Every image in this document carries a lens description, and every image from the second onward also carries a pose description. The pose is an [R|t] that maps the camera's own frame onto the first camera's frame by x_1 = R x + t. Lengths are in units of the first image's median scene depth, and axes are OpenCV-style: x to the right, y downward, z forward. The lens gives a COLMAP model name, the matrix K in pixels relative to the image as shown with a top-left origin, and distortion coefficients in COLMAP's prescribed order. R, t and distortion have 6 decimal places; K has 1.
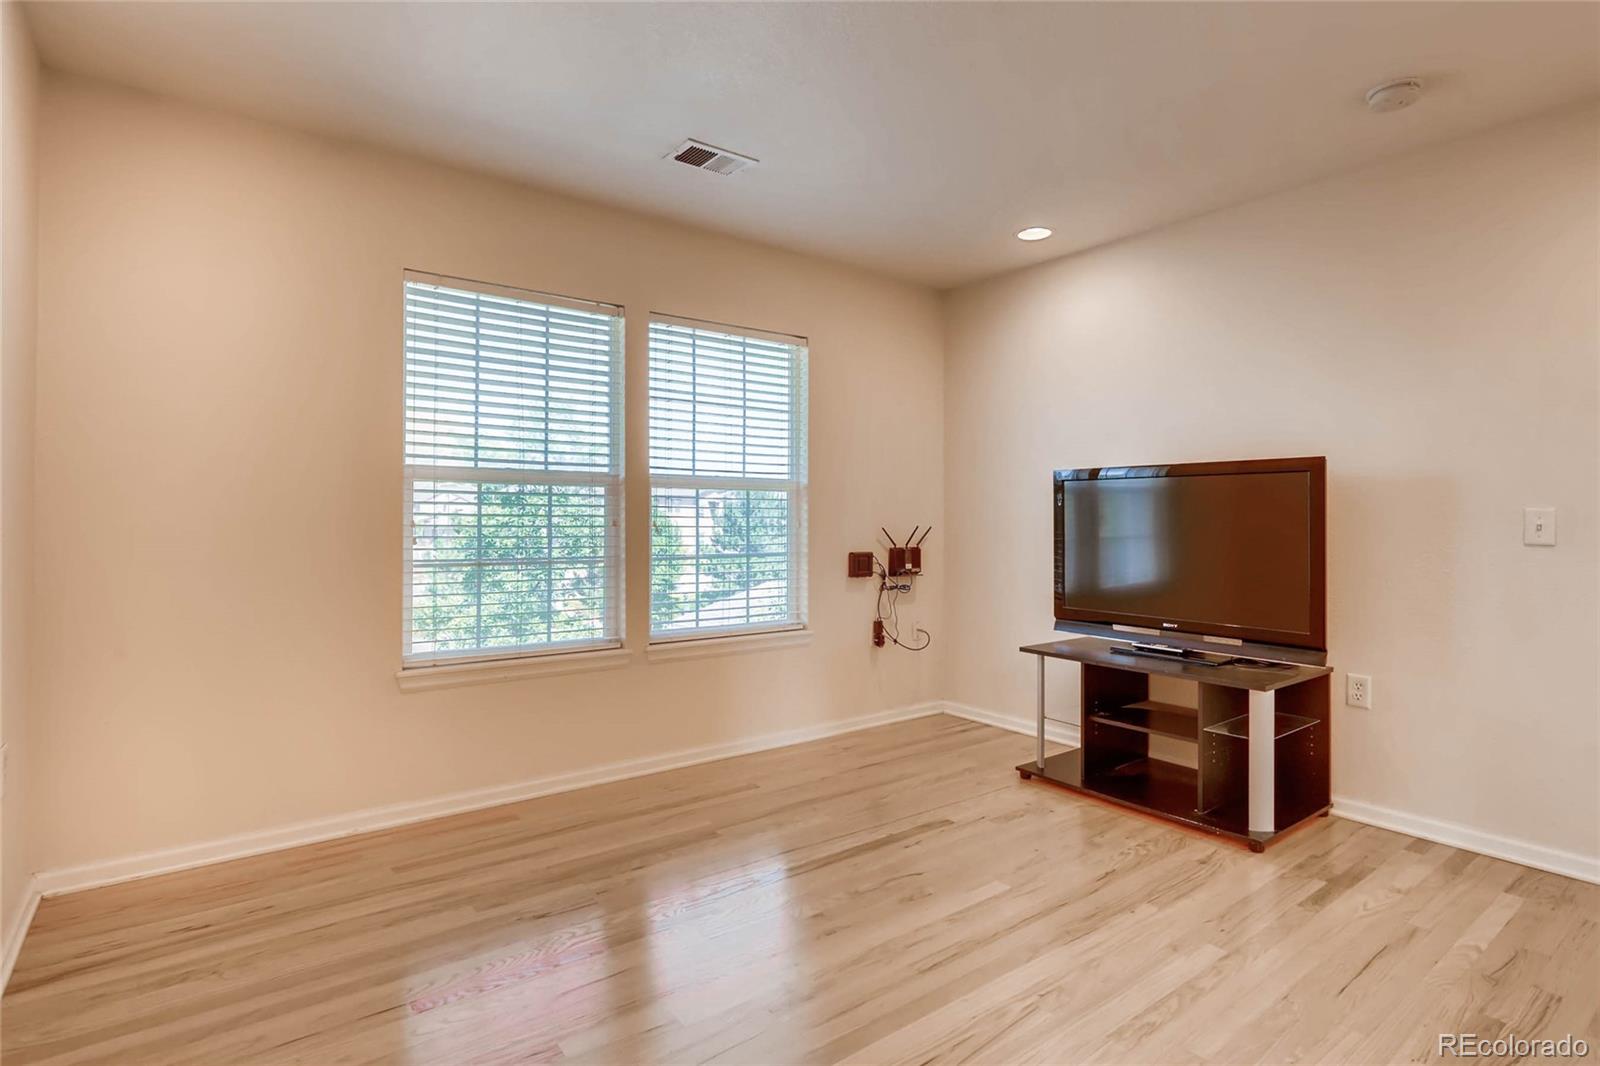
lens RADIAL K [[804.3, 0, 803.8], [0, 804.3, 521.2], [0, 0, 1]] dist [0.001409, 0.001705]
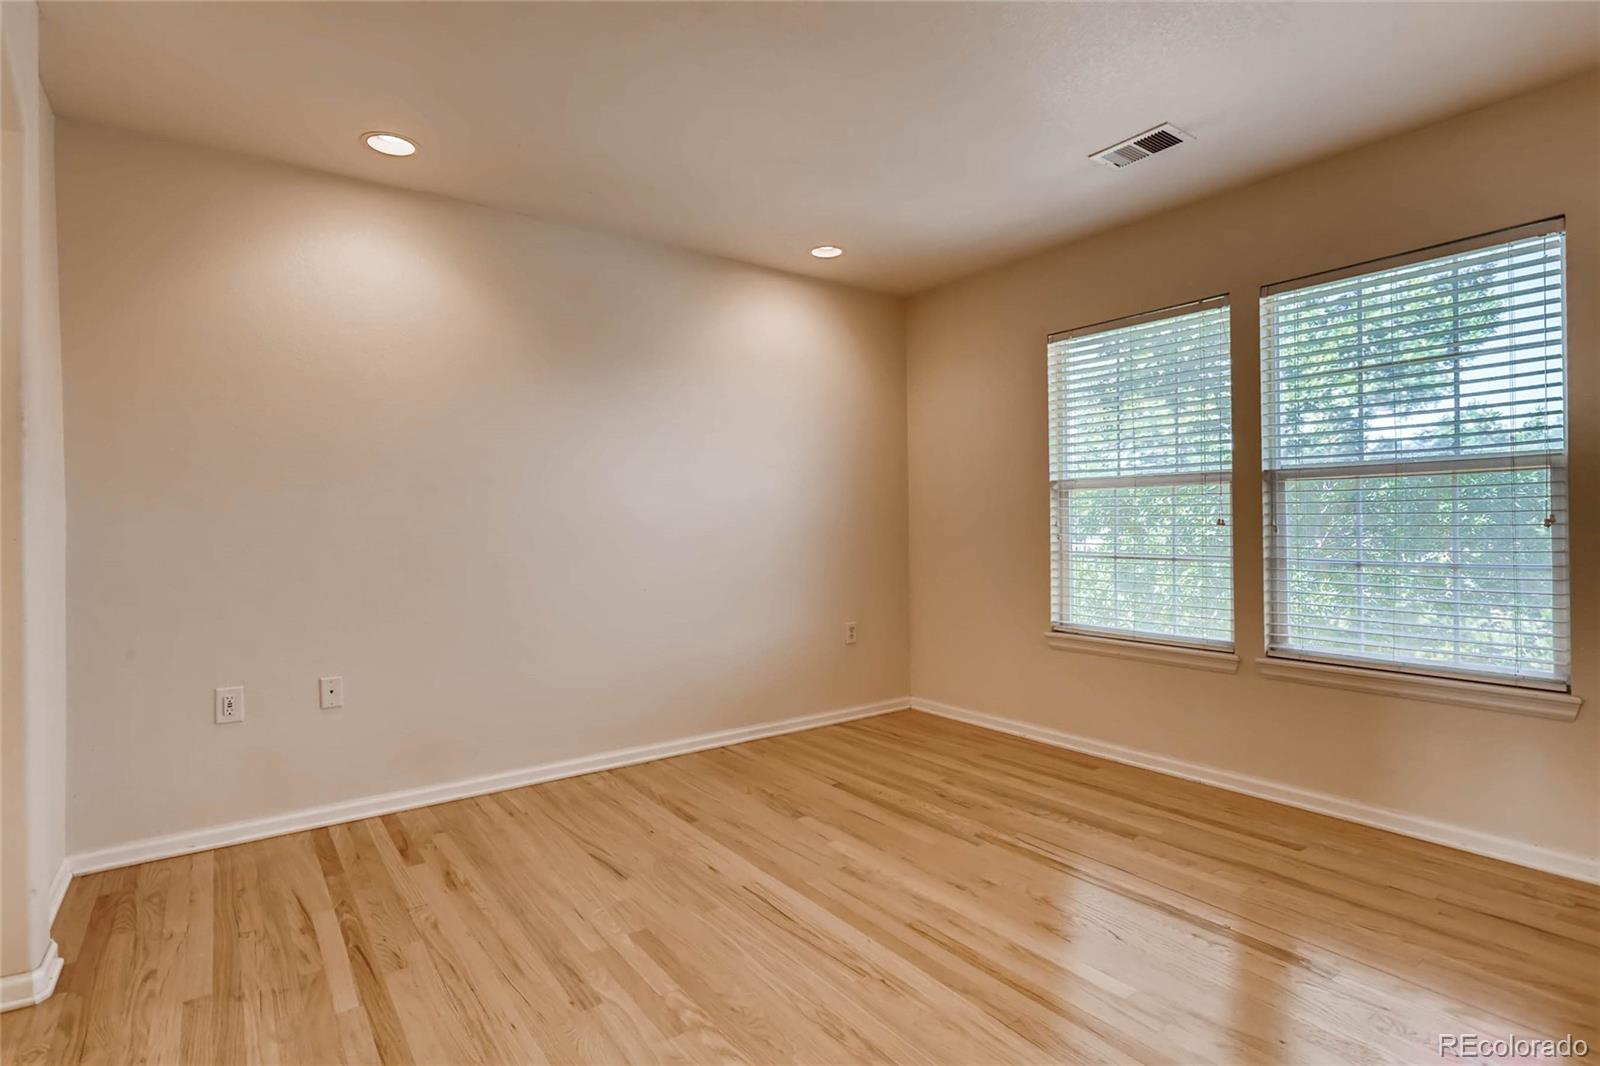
lens RADIAL K [[804.3, 0, 808.0], [0, 804.3, 530.9], [0, 0, 1]] dist [0.001409, 0.001705]
pose [[-0.005784, 0.002260, -0.999981, 0.879298], [0.003671, 0.999991, 0.002239, 0.011431], [0.999977, -0.003658, -0.005792, 0.611593]]
